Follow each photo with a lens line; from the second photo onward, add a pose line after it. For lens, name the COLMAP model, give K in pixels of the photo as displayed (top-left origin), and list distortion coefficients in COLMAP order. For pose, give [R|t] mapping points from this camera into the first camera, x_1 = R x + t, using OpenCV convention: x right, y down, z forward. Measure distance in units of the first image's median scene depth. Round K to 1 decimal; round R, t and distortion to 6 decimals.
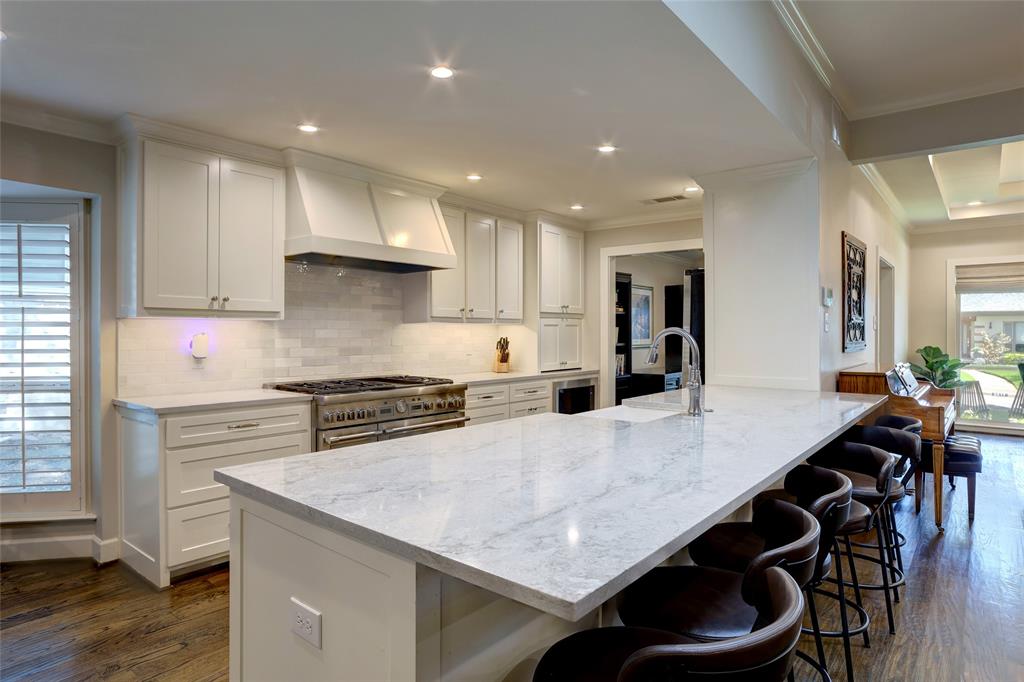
lens RADIAL K [[582.8, 0, 509.6], [0, 582.8, 334.6], [0, 0, 1]] dist [-0.028966, 0.008581]
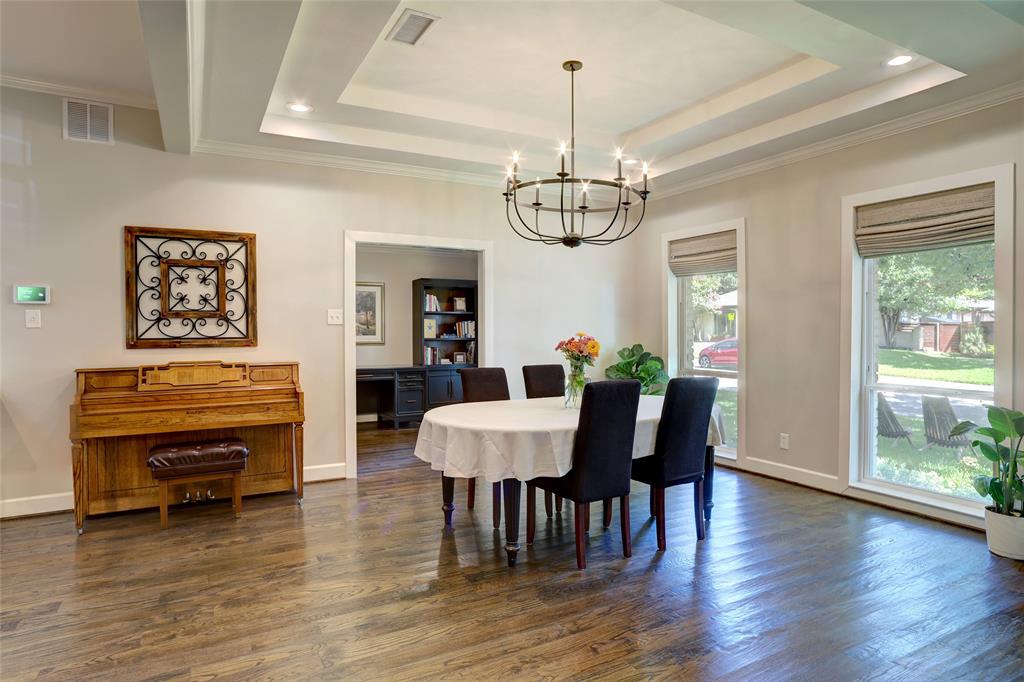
lens RADIAL K [[582.8, 0, 493.6], [0, 582.8, 340.1], [0, 0, 1]] dist [-0.028966, 0.008581]
pose [[0.932348, -0.001001, -0.361560, 1.420071], [0.006269, 0.999891, 0.013397, 0.006490], [0.361507, -0.014757, 0.932253, 0.274005]]
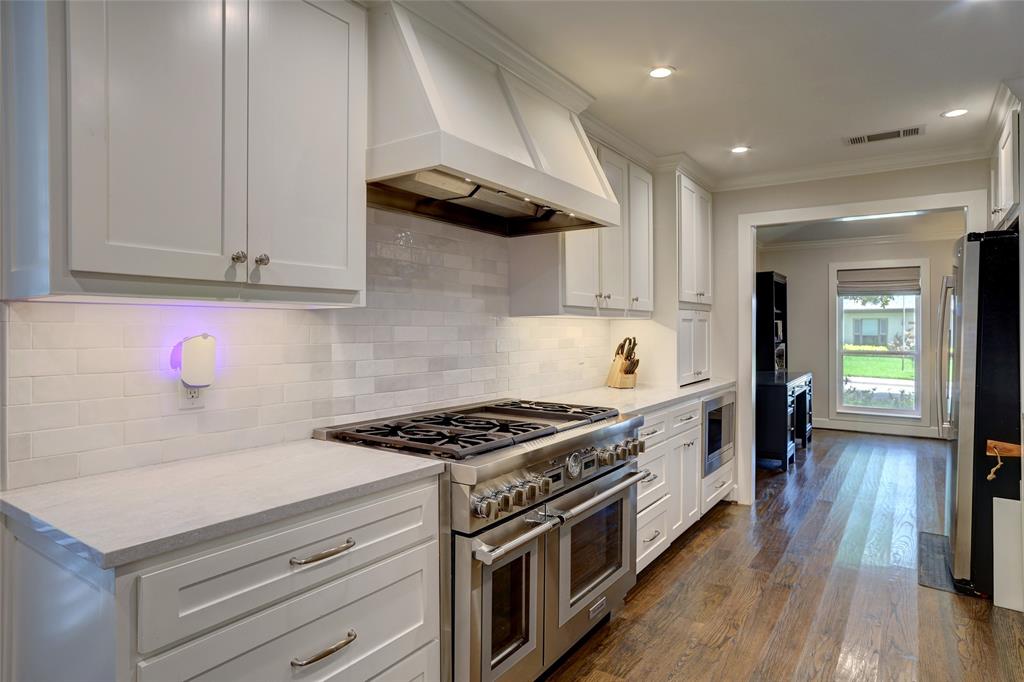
lens RADIAL K [[582.8, 0, 516.8], [0, 582.8, 335.2], [0, 0, 1]] dist [-0.028966, 0.008581]
pose [[0.995922, -0.002828, 0.090177, -0.241892], [0.002223, 0.999974, 0.006809, -0.003485], [-0.090194, -0.006581, 0.995902, 0.385067]]
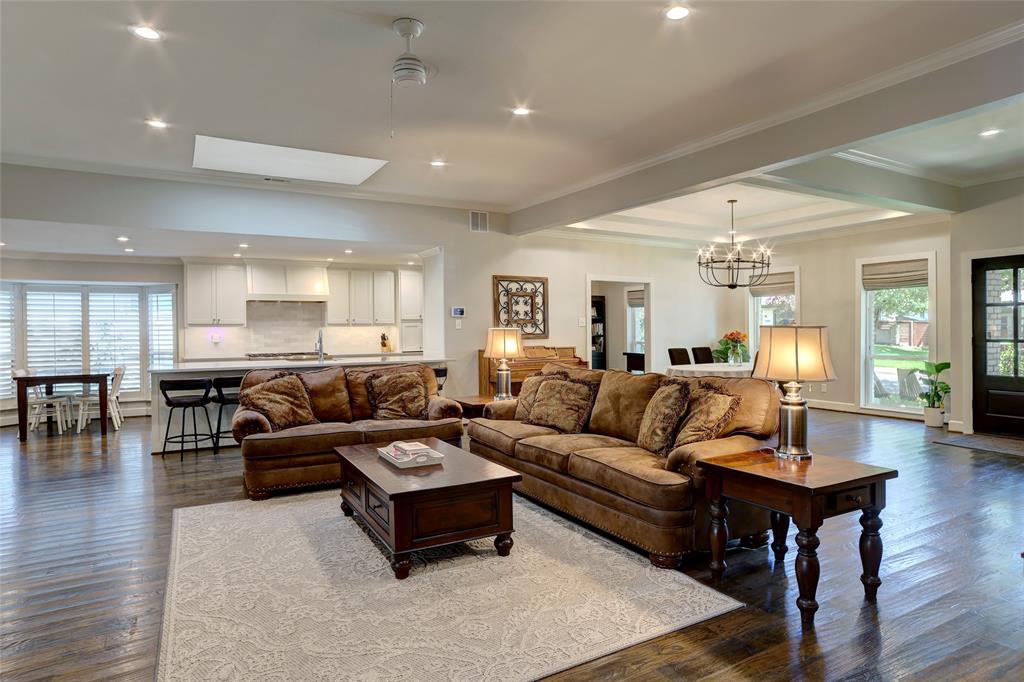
lens RADIAL K [[582.8, 0, 503.8], [0, 582.8, 339.5], [0, 0, 1]] dist [-0.028966, 0.008581]
pose [[0.945688, -0.006770, -0.325005, 1.140139], [0.011682, 0.999845, 0.013163, 0.005494], [0.324866, -0.016244, 0.945621, -0.764262]]
